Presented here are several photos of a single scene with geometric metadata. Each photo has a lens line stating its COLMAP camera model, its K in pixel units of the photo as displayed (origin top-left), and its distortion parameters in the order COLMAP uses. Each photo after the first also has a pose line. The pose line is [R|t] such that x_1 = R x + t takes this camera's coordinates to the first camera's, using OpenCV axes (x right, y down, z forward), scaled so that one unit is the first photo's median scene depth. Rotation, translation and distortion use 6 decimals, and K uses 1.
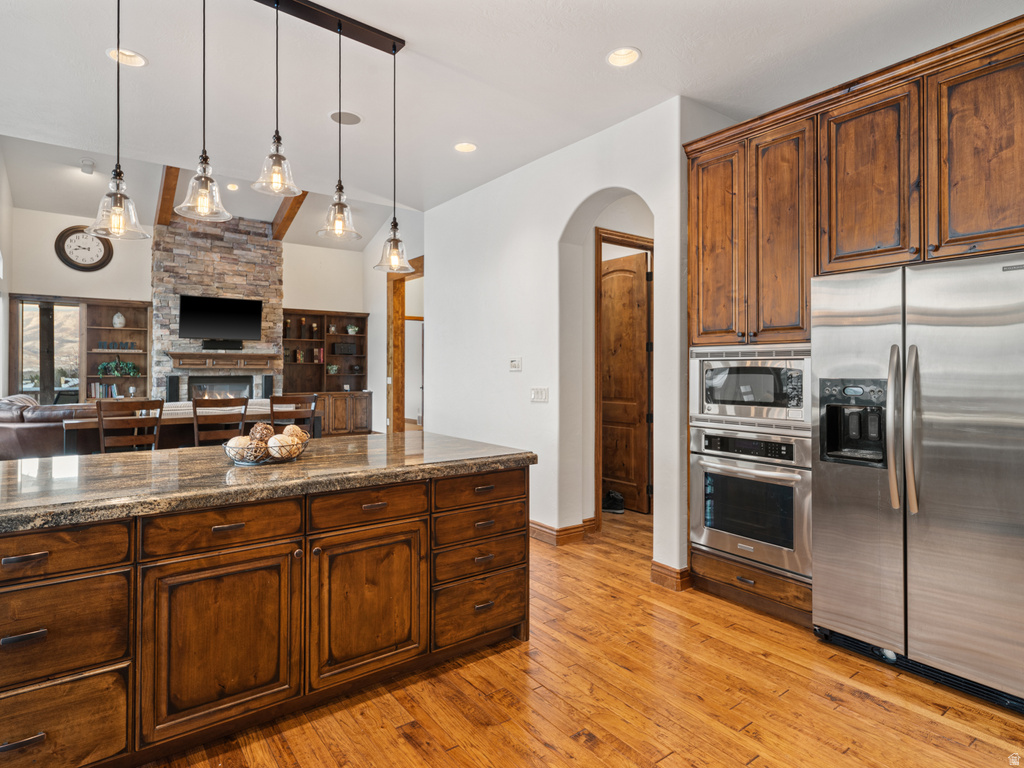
lens RADIAL K [[564.0, 0, 504.1], [0, 564.0, 379.8], [0, 0, 1]] dist [0.002651, 0.000157]
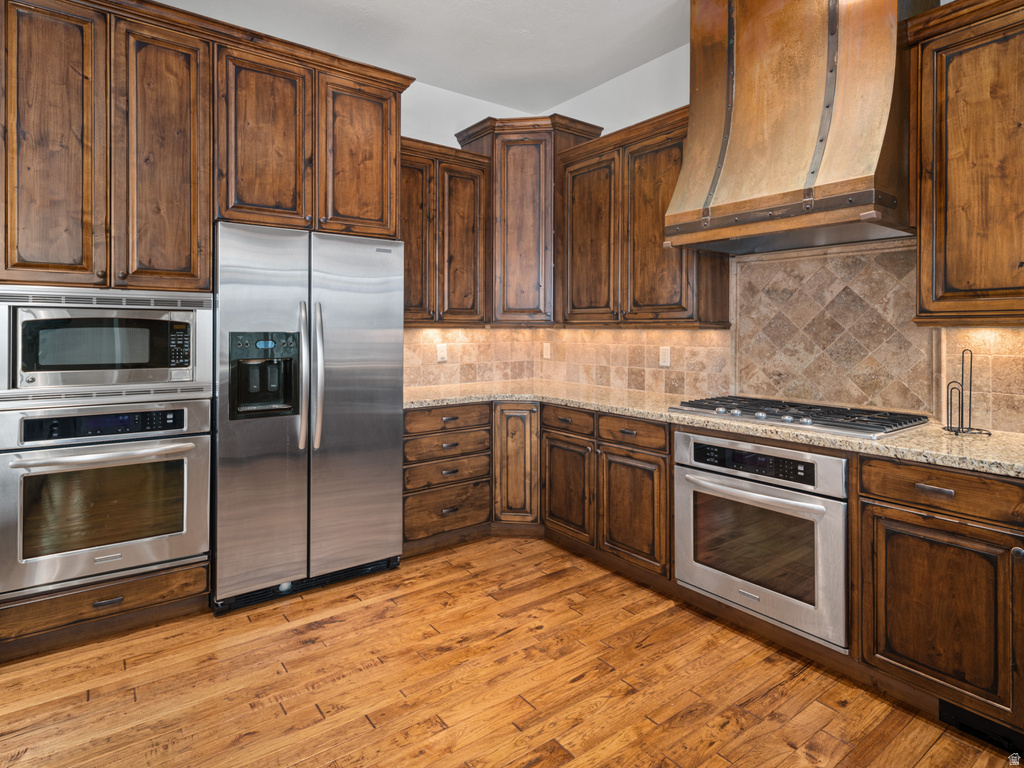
lens RADIAL K [[565.4, 0, 510.8], [0, 565.4, 344.5], [0, 0, 1]] dist [0.004558, 0.000193]
pose [[0.000051, -0.022890, 0.999738, -0.258992], [0.014904, 0.999627, 0.022887, 0.002359], [-0.999889, 0.014899, 0.000392, 0.369558]]
